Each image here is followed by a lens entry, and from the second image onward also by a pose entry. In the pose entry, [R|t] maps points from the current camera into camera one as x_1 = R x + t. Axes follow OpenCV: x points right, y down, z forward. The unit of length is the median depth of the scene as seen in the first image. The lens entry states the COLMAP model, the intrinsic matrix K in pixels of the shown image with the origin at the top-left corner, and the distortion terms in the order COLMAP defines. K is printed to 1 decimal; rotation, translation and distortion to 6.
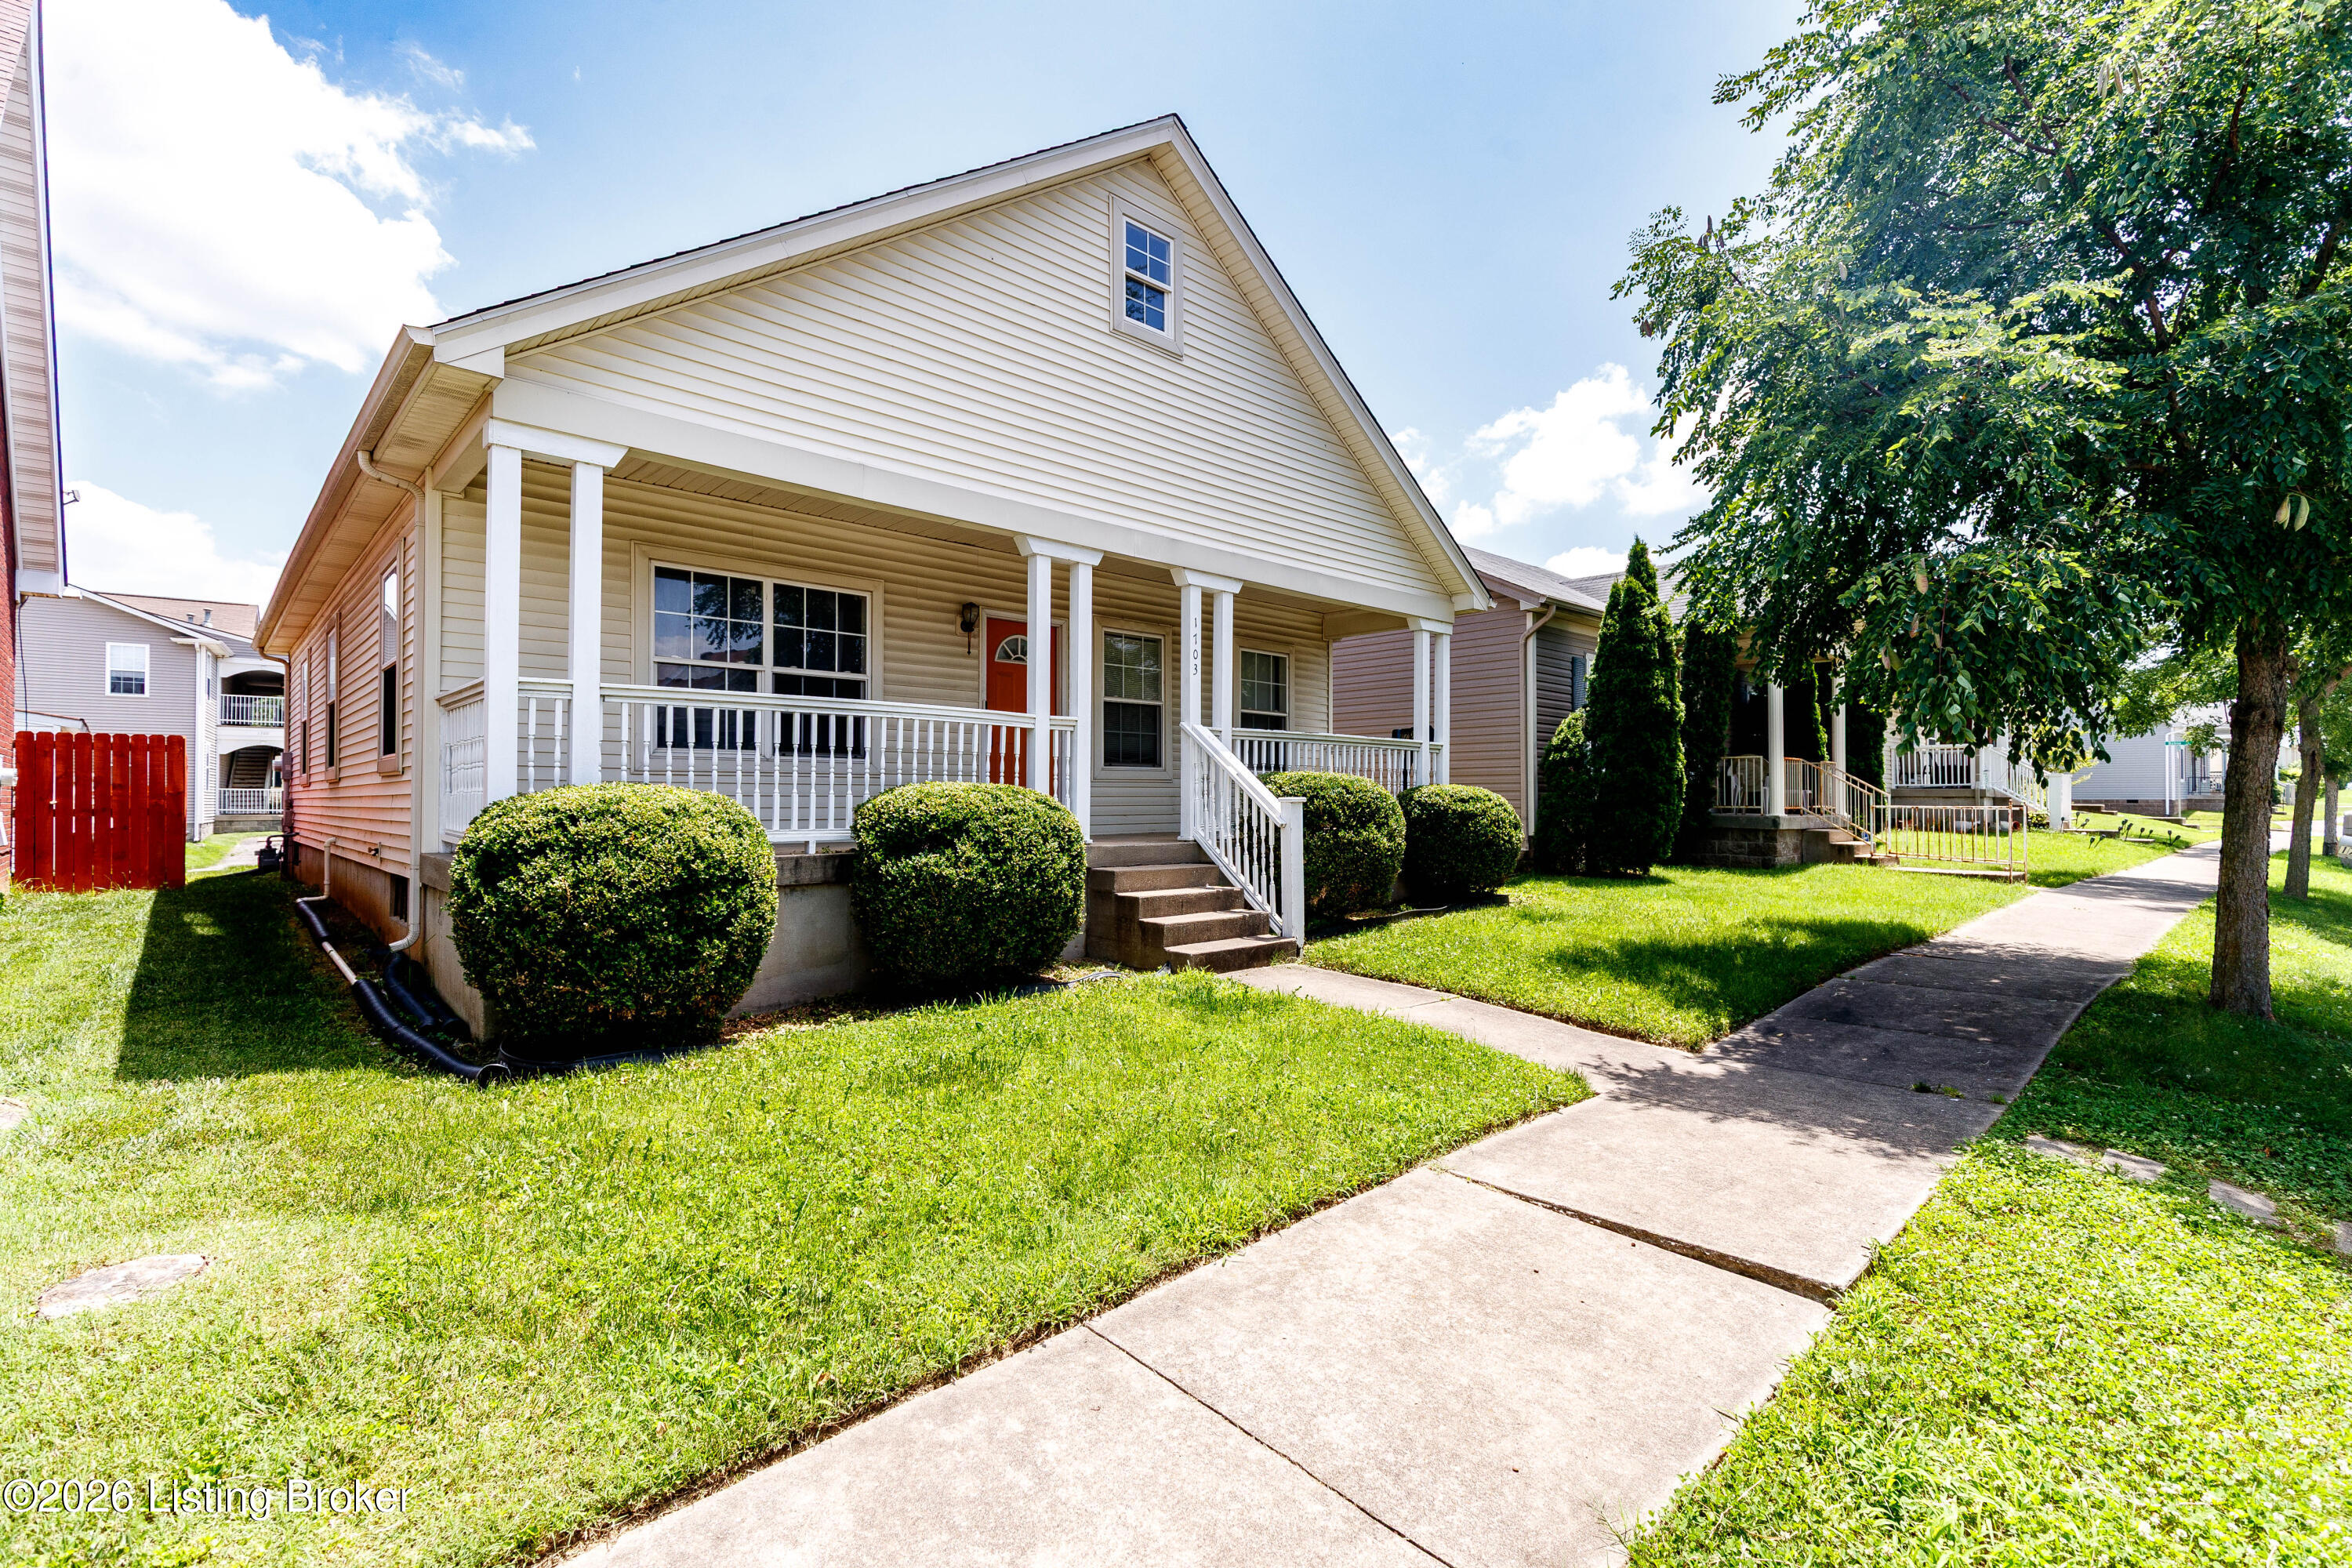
lens RADIAL K [[1052.7, 0, 1182.2], [0, 1052.7, 786.2], [0, 0, 1]] dist [0.009975, -0.001638]
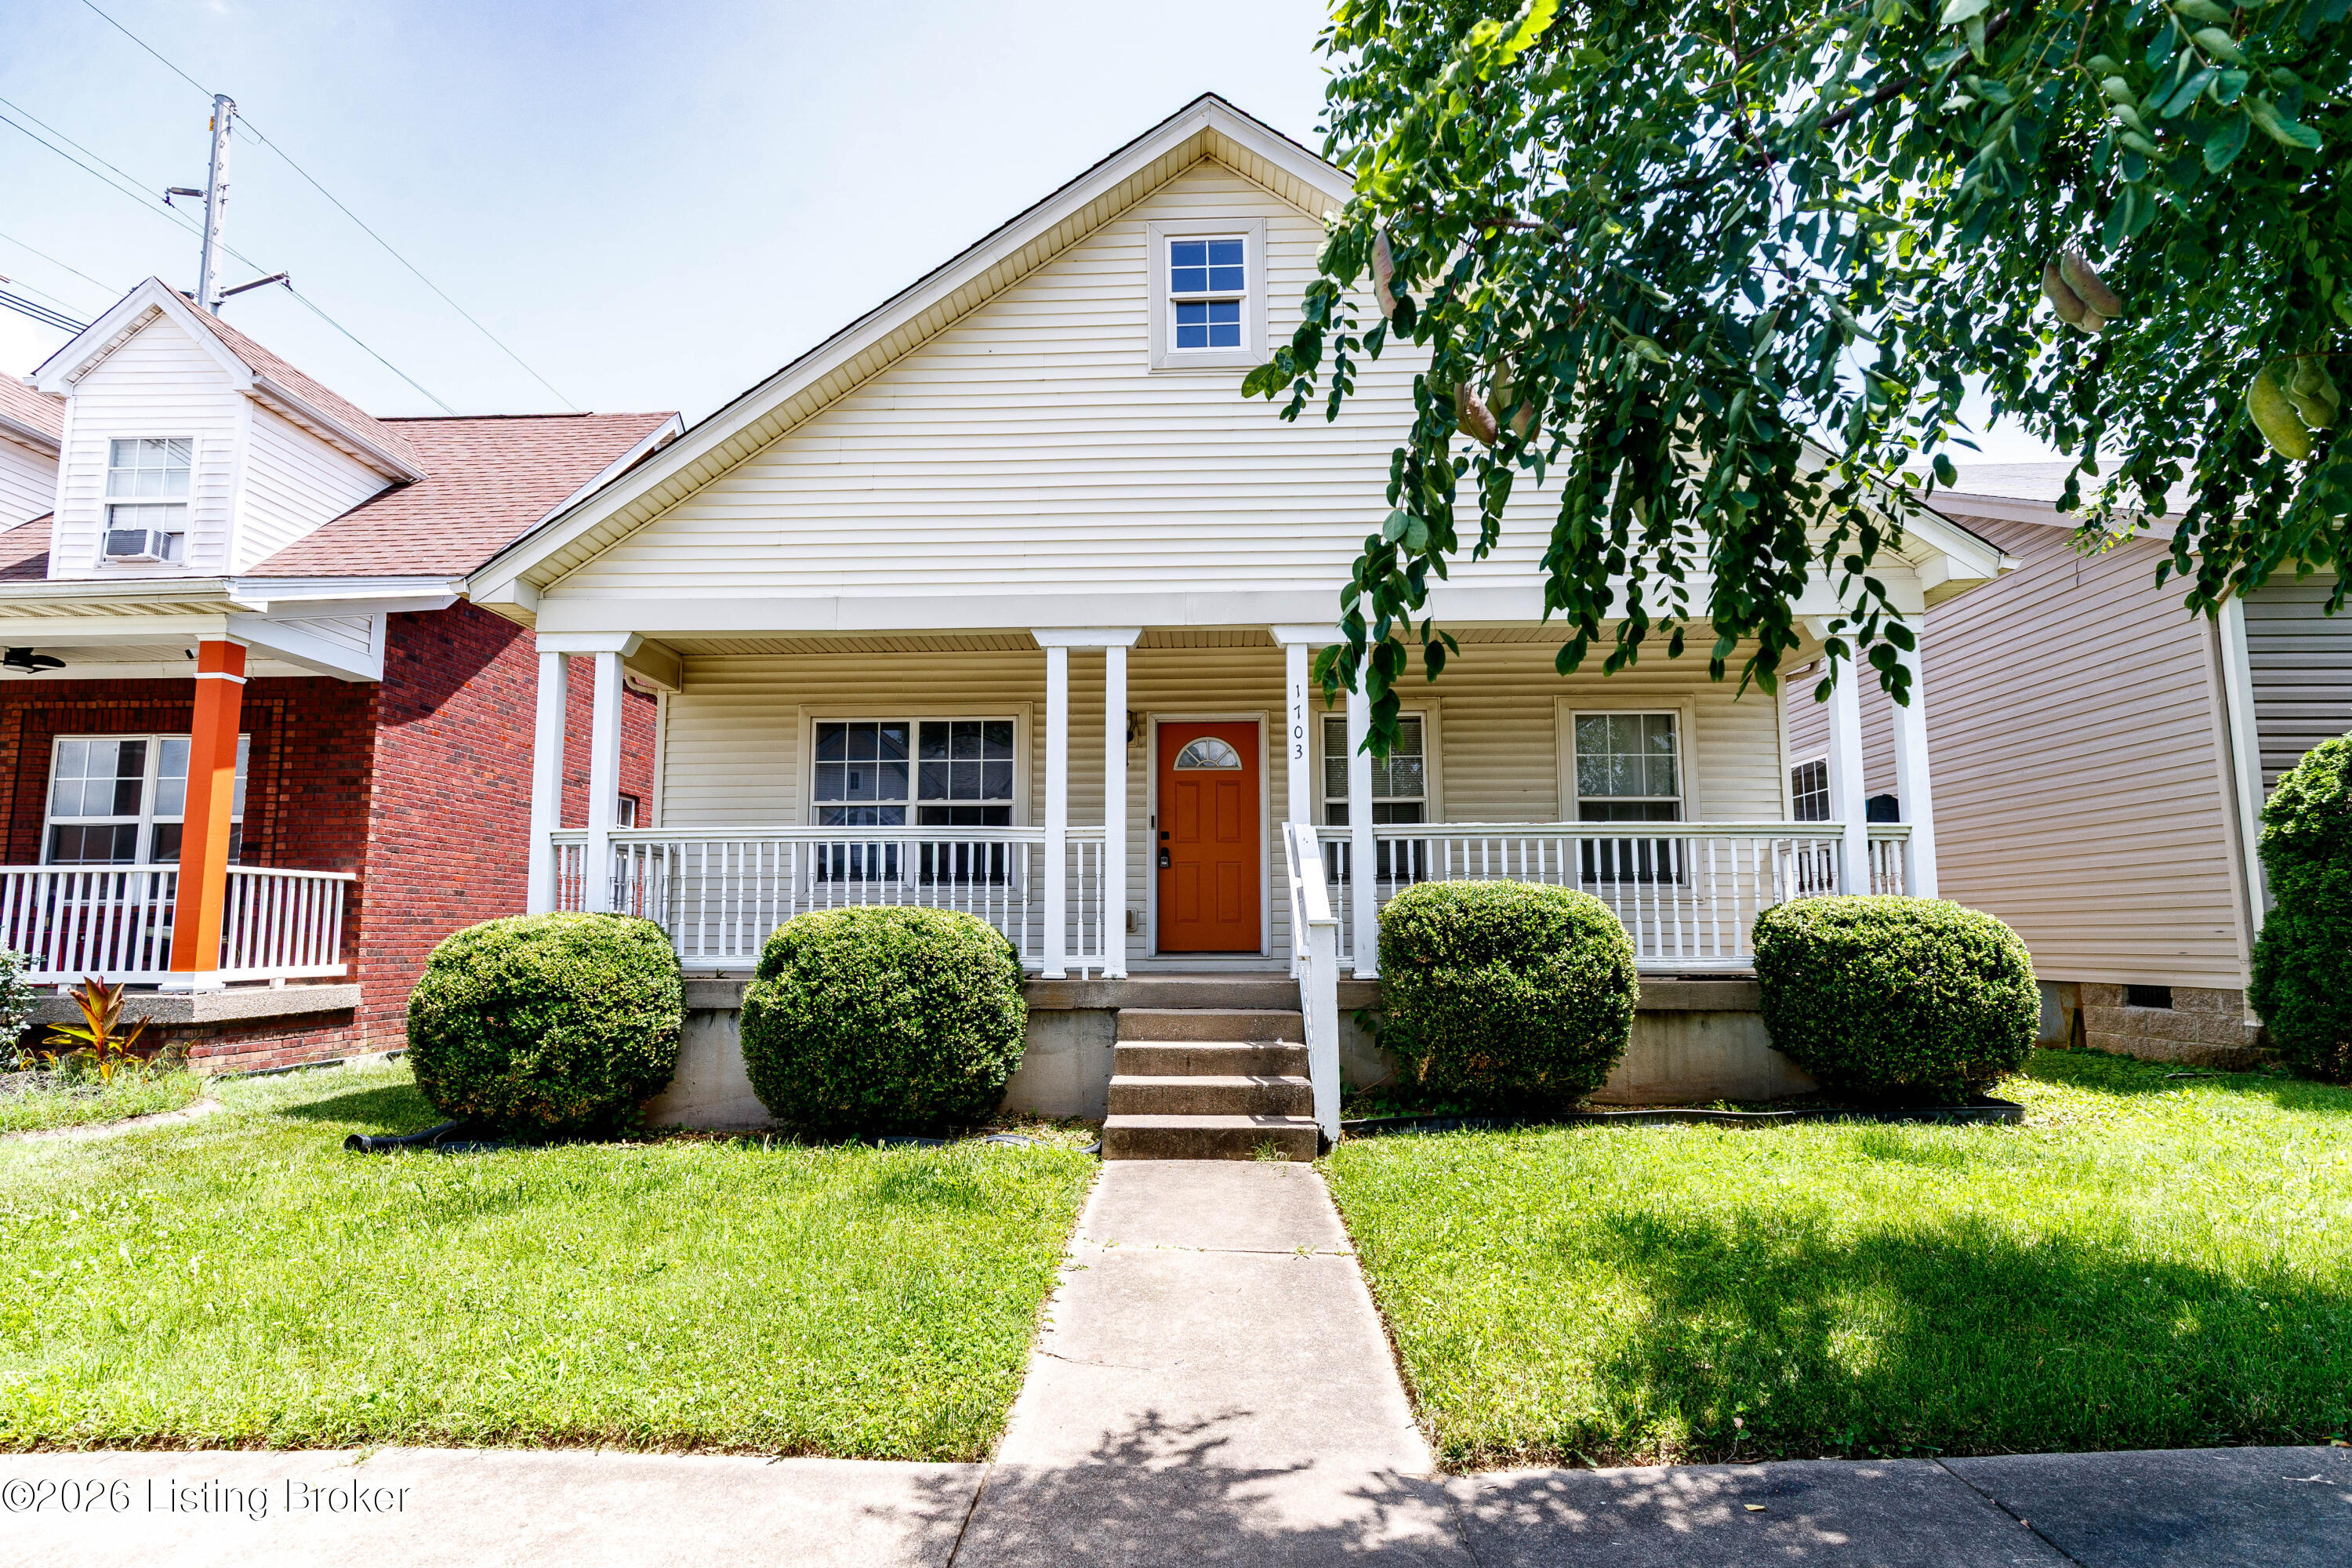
lens RADIAL K [[1092.8, 0, 1168.1], [0, 1092.8, 823.8], [0, 0, 1]] dist [0.014059, -0.000297]
pose [[0.694618, -0.076088, -0.715343, 0.561810], [0.011777, 0.995460, -0.094447, 0.015682], [0.719282, 0.057179, 0.692361, 0.428066]]
